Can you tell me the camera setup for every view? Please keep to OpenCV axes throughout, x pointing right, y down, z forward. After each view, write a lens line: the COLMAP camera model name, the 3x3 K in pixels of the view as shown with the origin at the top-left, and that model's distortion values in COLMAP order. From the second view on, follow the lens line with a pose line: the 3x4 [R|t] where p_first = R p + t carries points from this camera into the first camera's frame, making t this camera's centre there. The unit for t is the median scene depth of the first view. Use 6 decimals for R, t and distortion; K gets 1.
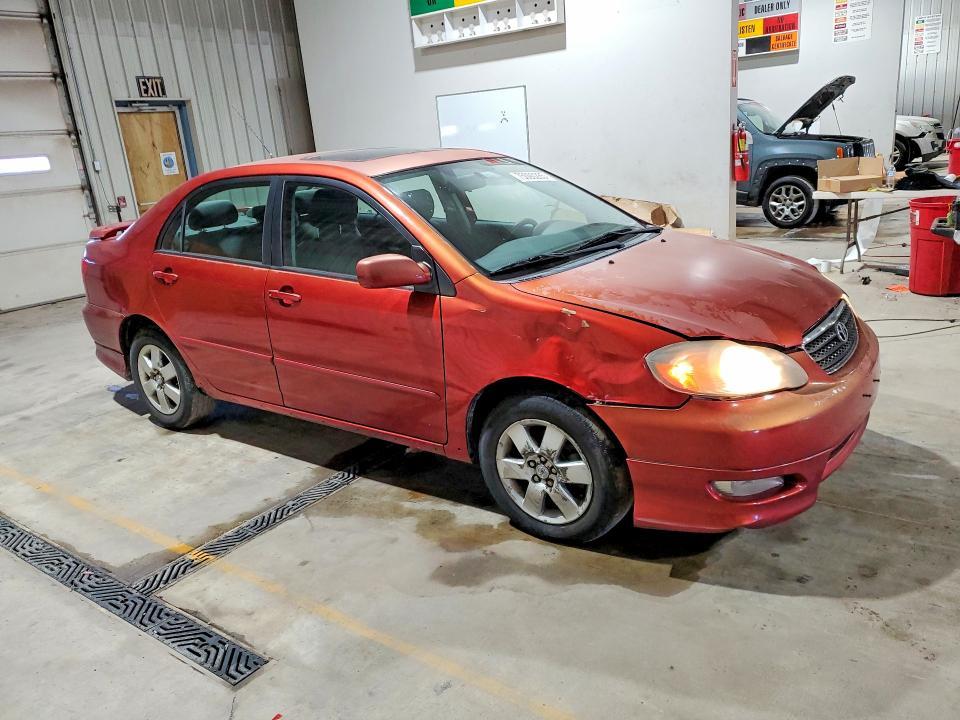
lens RADIAL K [[738.8, 0, 480.0], [0, 738.8, 360.0], [0, 0, 1]] dist [0.028148, -0.005521]
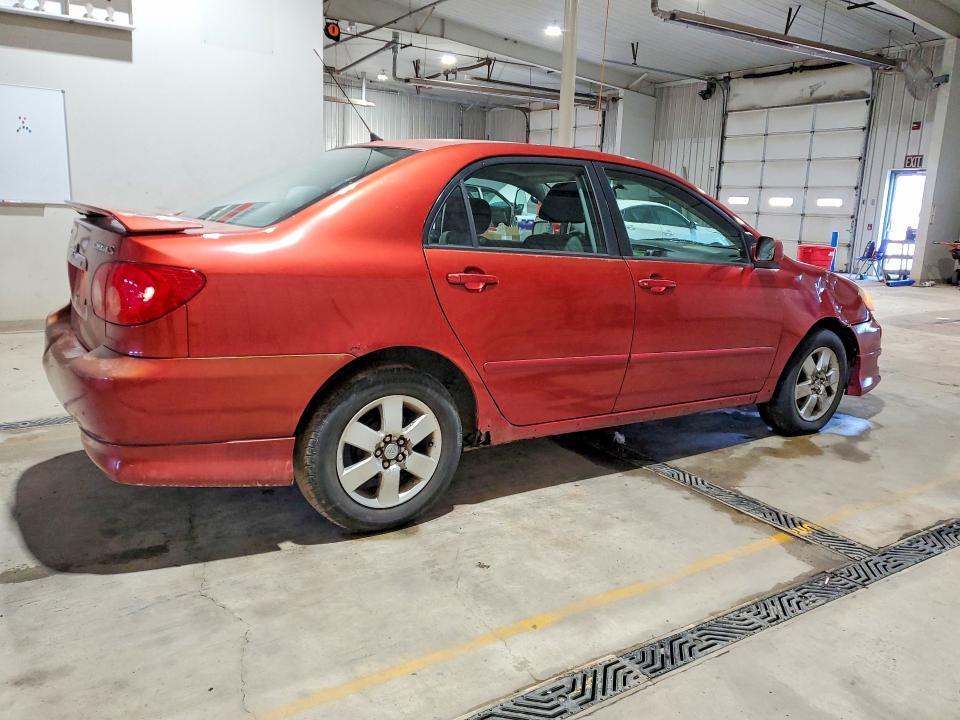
lens RADIAL K [[738.8, 0, 480.0], [0, 738.8, 360.0], [0, 0, 1]] dist [0.028148, -0.005521]
pose [[0.339971, -0.101633, 0.934928, -1.119337], [0.206876, 0.977874, 0.031074, -0.063116], [-0.917400, 0.182850, 0.353474, 0.778965]]
